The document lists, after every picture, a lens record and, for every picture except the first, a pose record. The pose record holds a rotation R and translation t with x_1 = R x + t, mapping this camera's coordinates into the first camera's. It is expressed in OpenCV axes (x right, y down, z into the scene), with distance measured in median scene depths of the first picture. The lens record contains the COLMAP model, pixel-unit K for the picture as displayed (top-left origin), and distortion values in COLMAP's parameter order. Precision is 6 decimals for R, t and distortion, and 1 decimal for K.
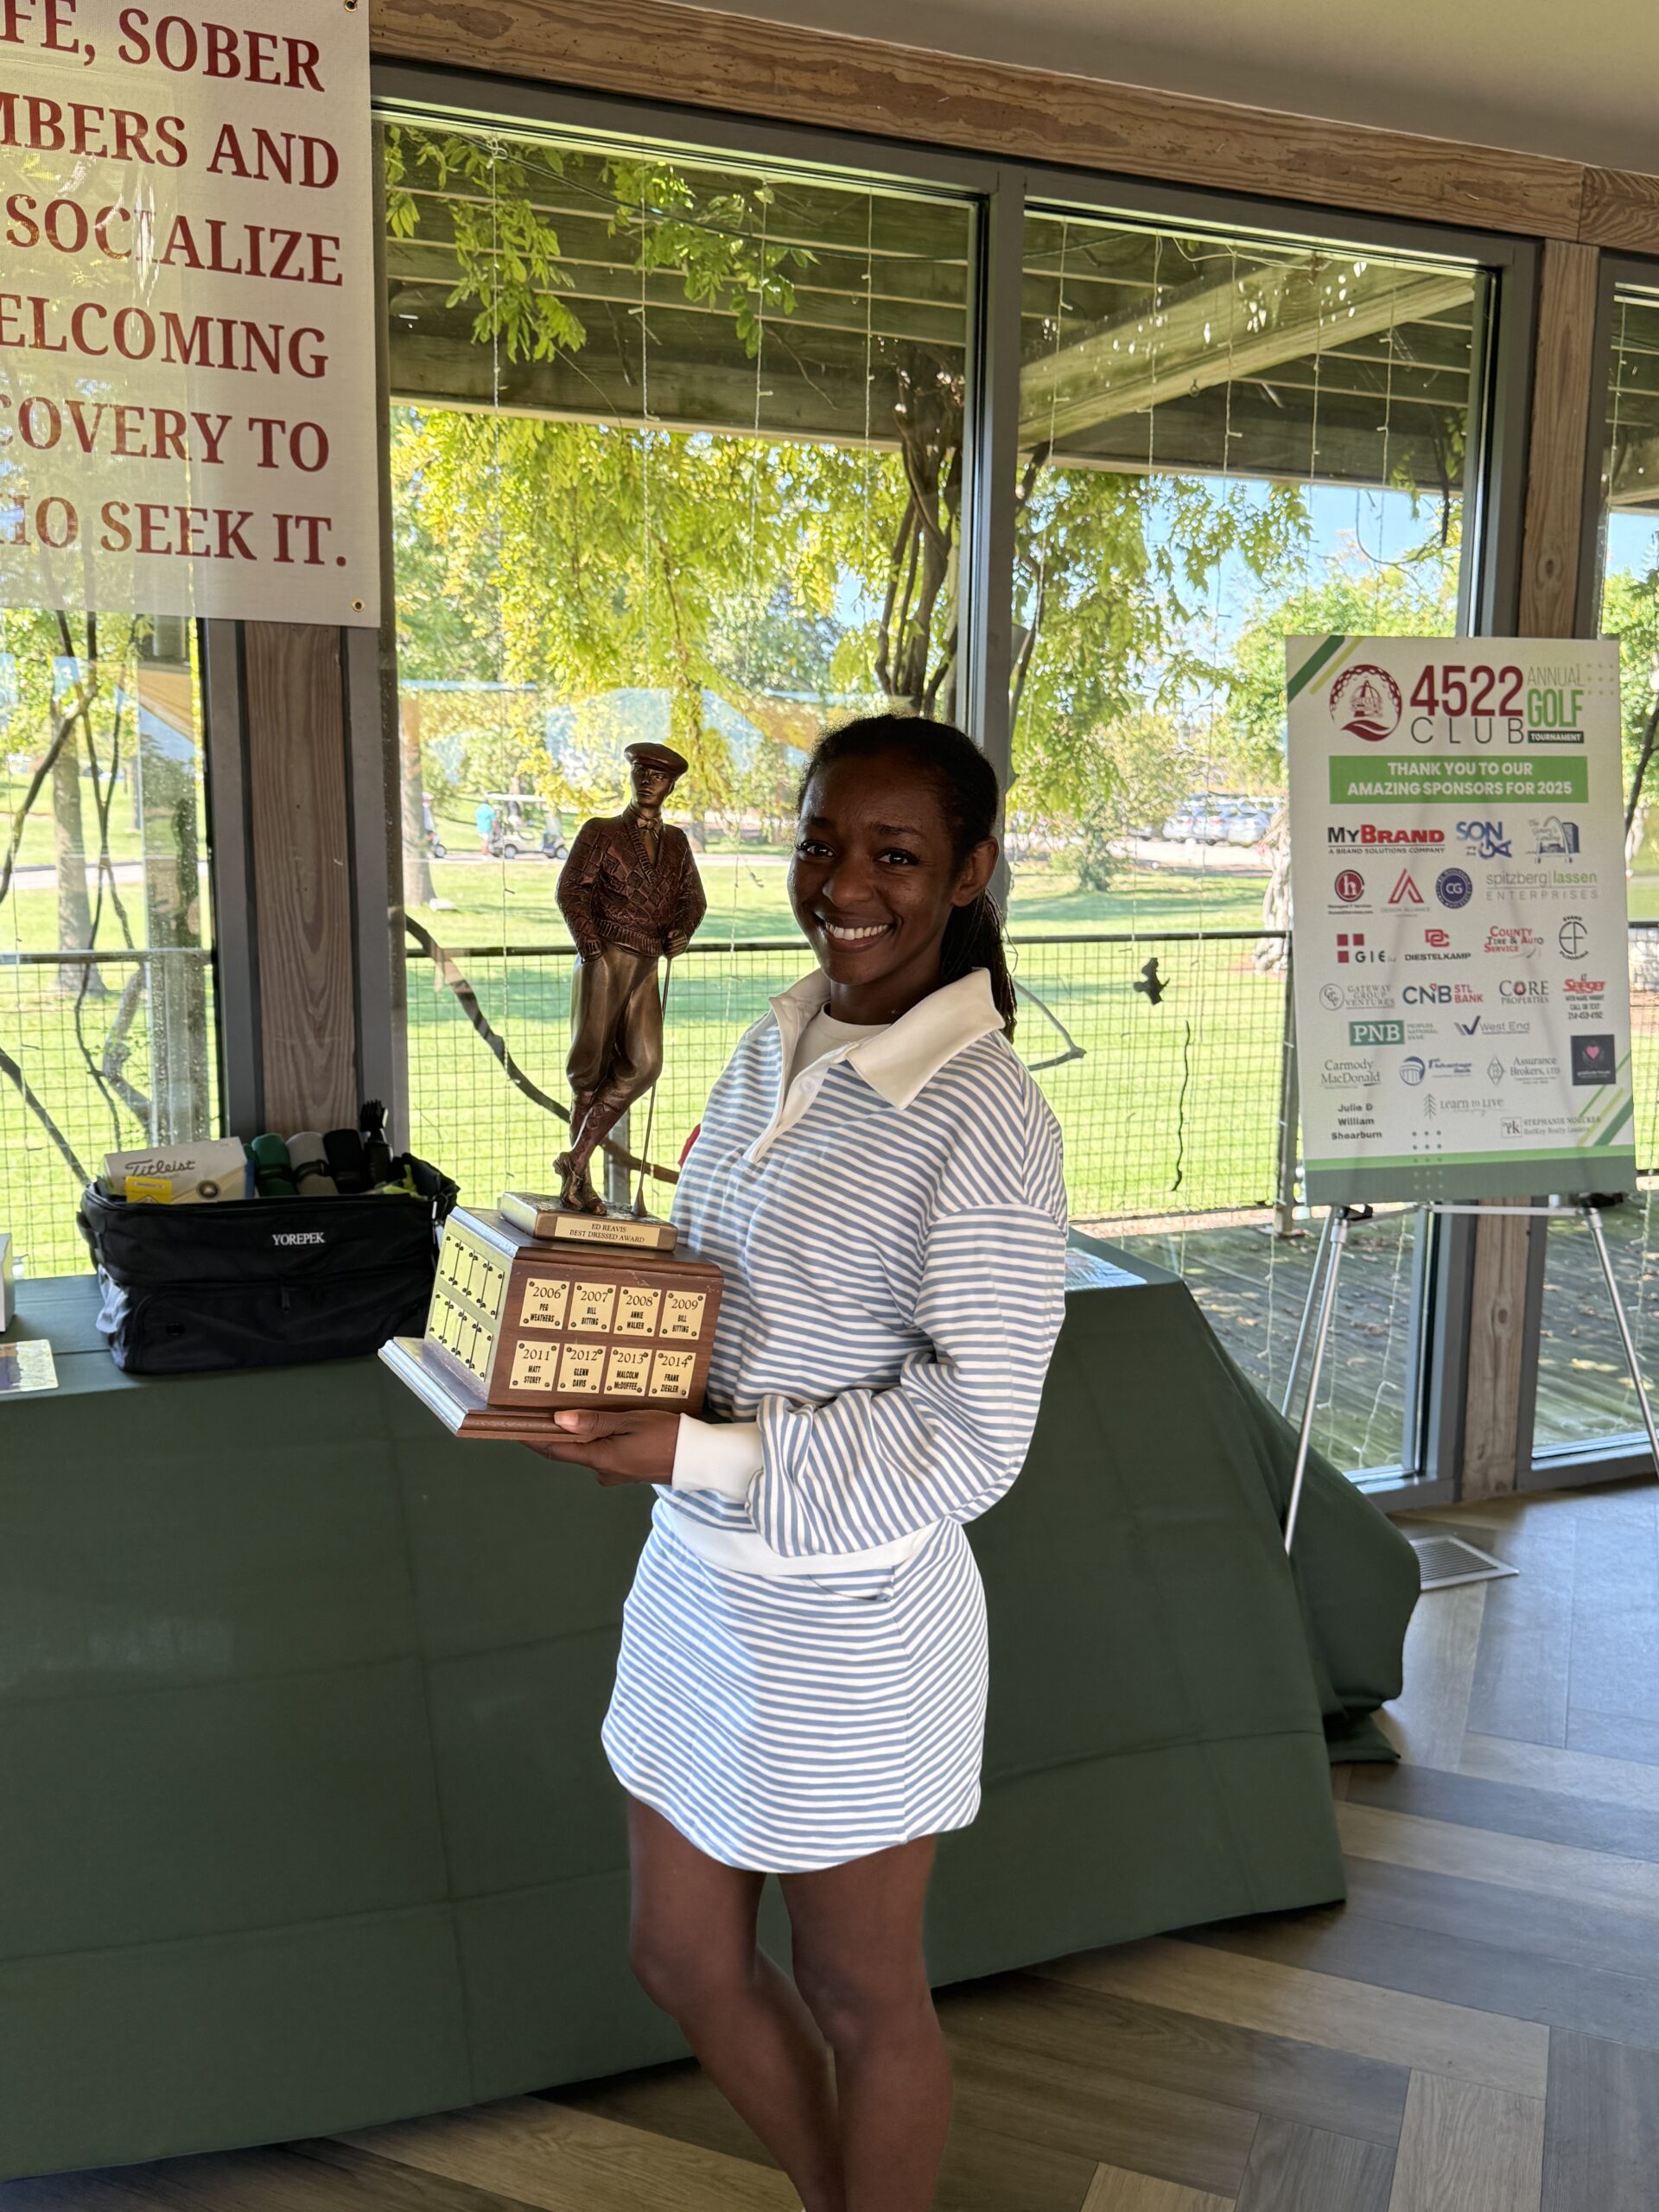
lens RADIAL K [[1944.7, 0, 851.6], [0, 1944.7, 1123.9], [0, 0, 1]] dist [0.008744, -0.037217]
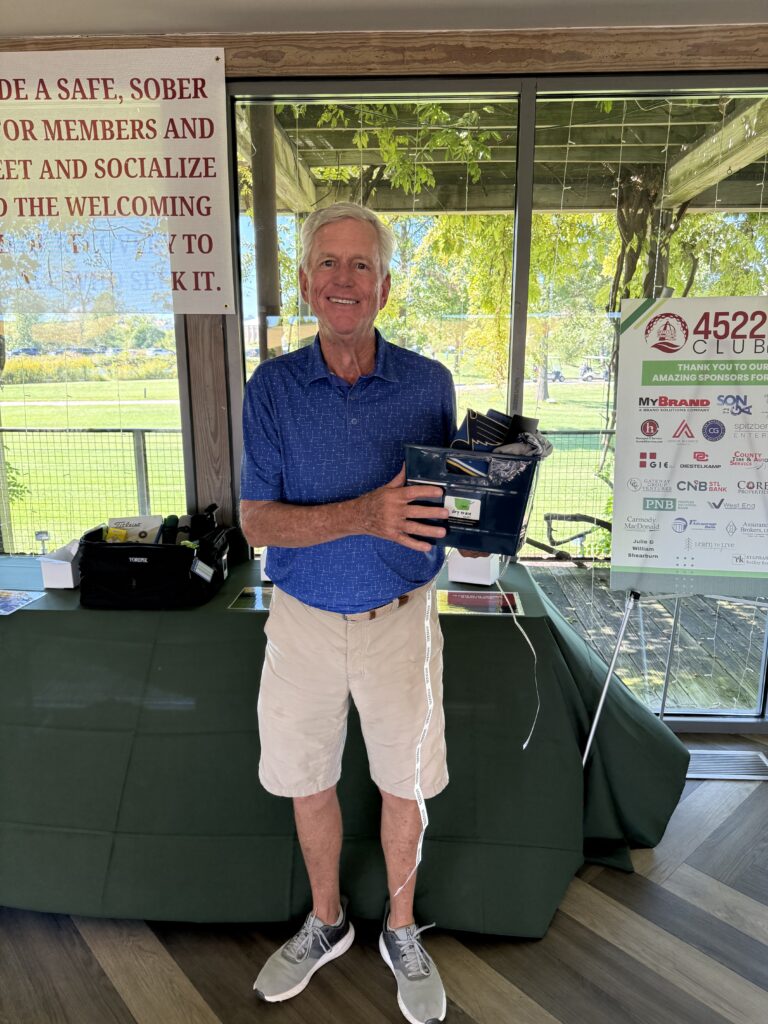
lens RADIAL K [[729.5, 0, 382.8], [0, 729.5, 513.6], [0, 0, 1]] dist [0.003045, -0.021561]
pose [[0.896327, 0.080222, -0.436075, 0.339154], [-0.060682, 0.996437, 0.058578, -0.063235], [0.439221, -0.026043, 0.898002, 0.222587]]
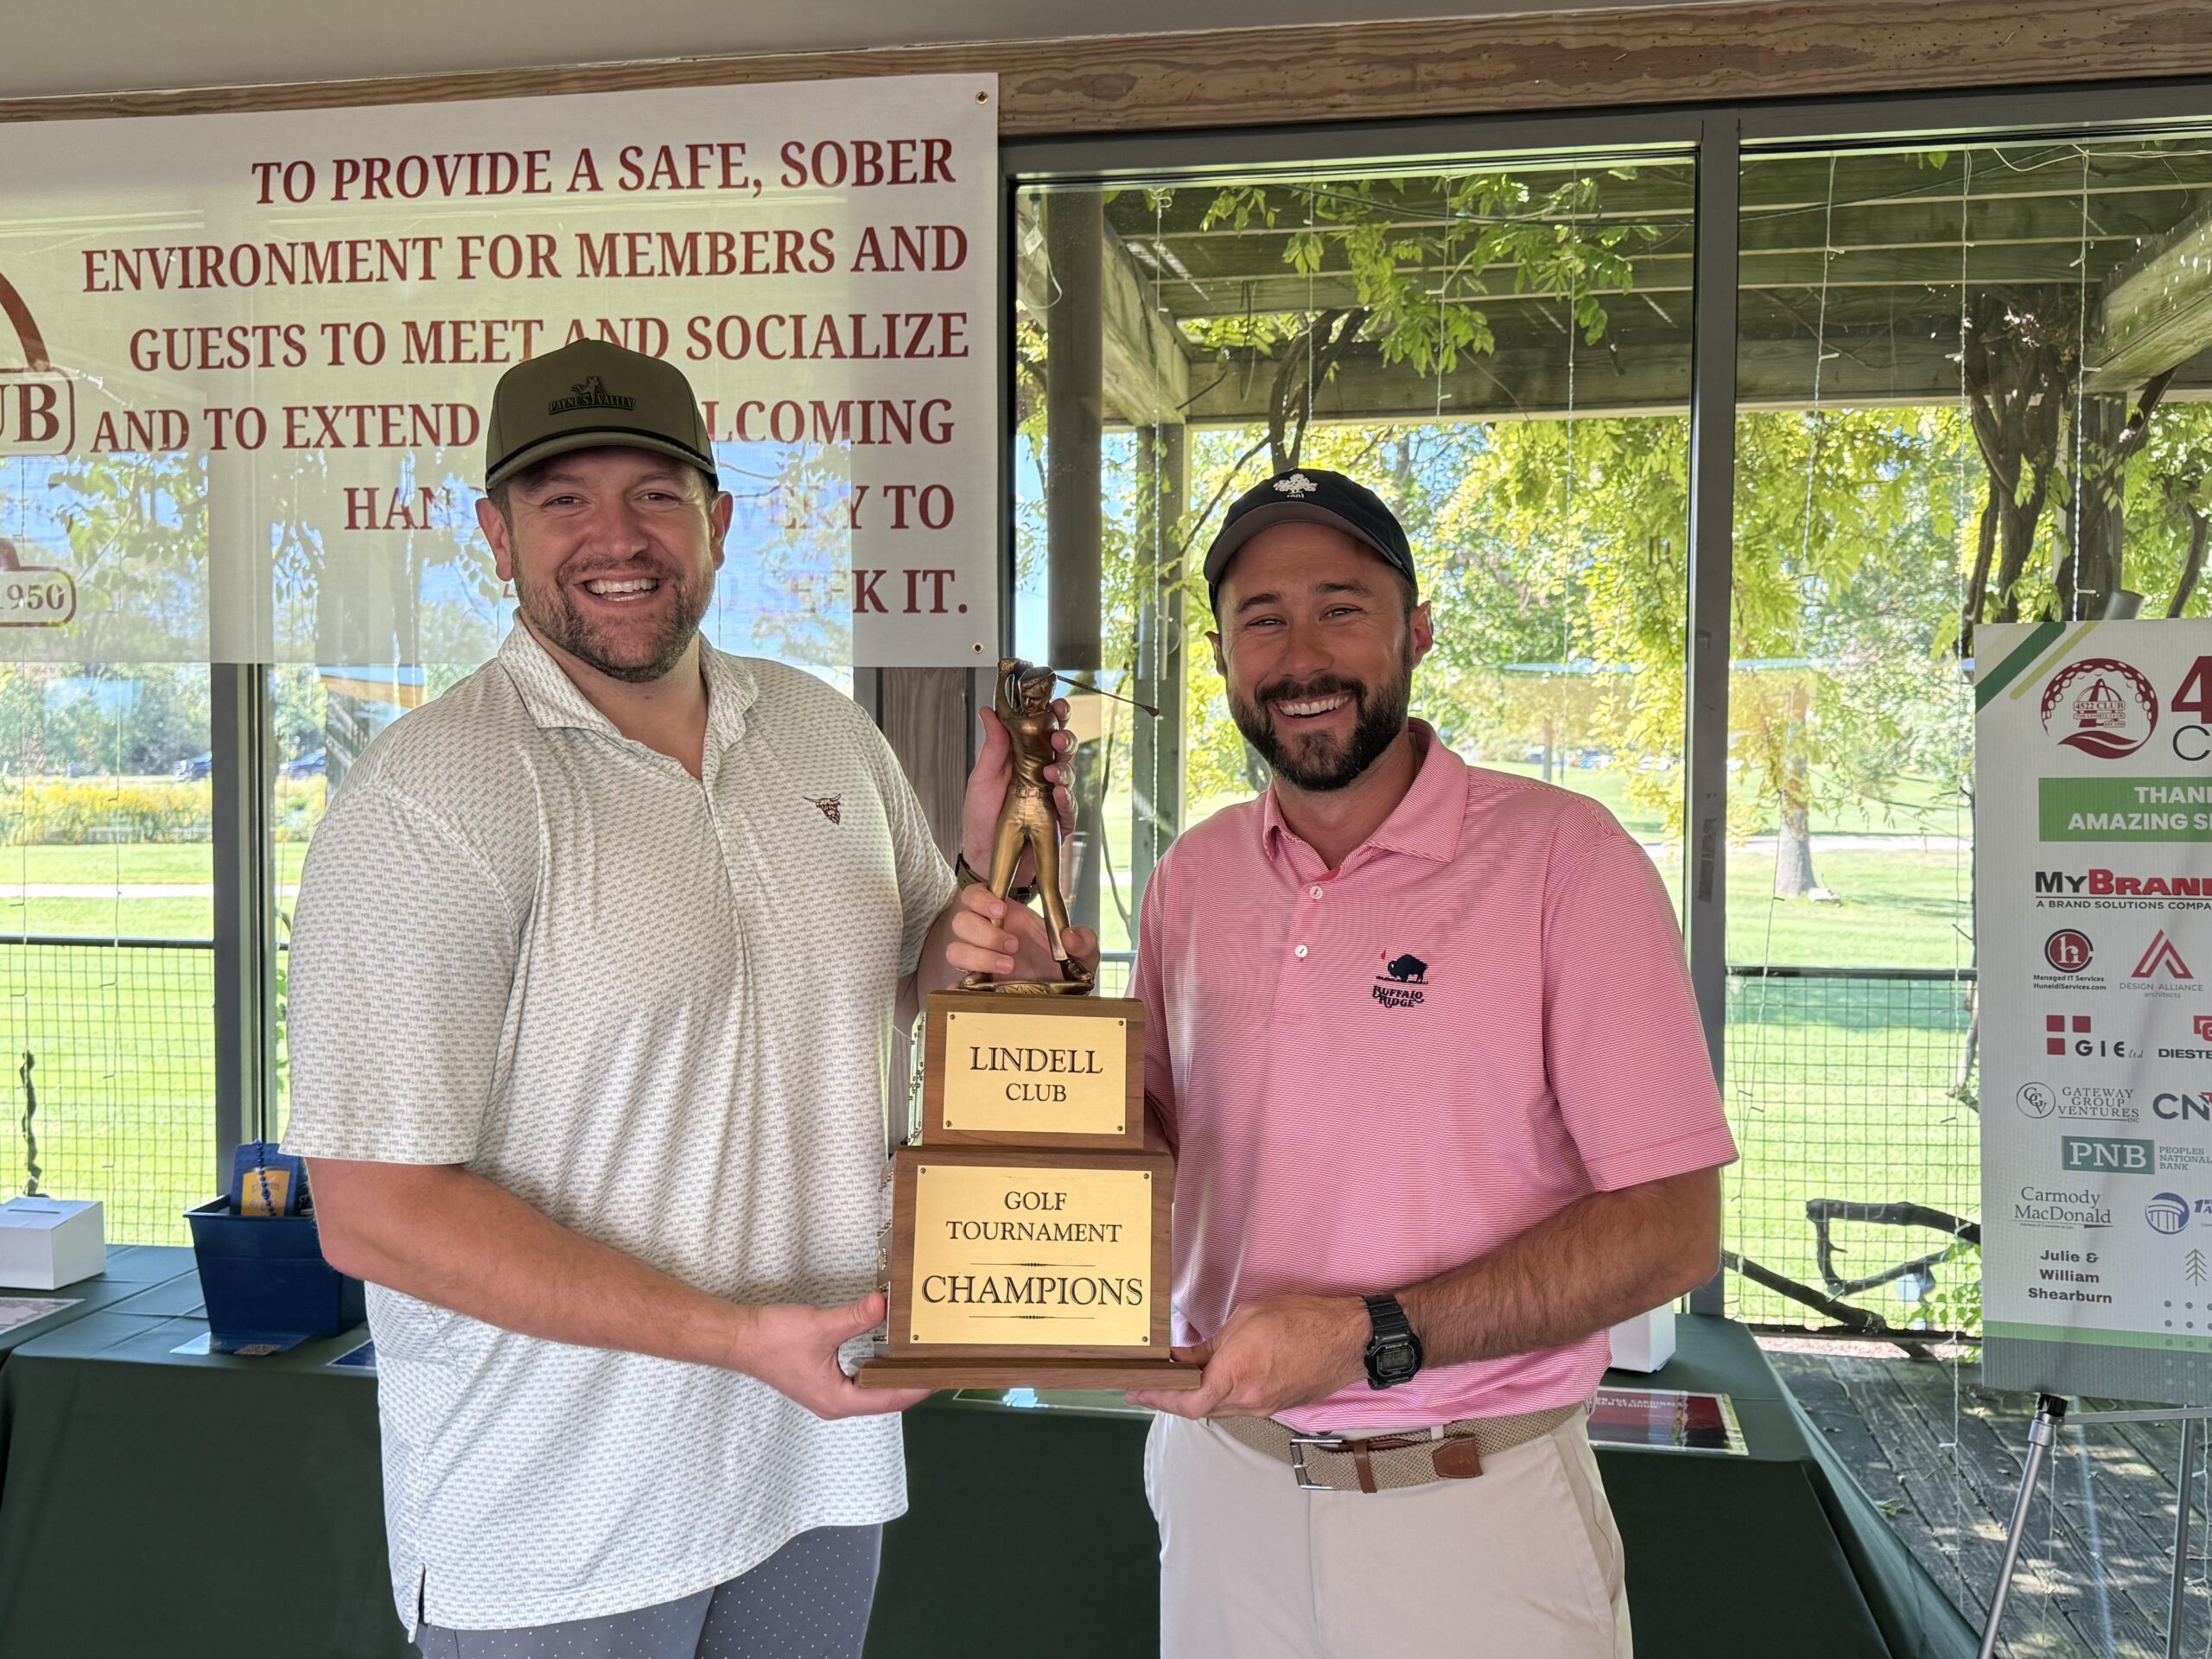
lens RADIAL K [[1973.9, 0, 1130.0], [0, 1973.9, 836.3], [0, 0, 1]] dist [0.107306, -0.195575]
pose [[0.842040, 0.005124, -0.539390, 0.363416], [-0.078961, 0.990354, -0.113857, -0.050382], [0.533604, 0.138463, 0.834323, 0.164434]]
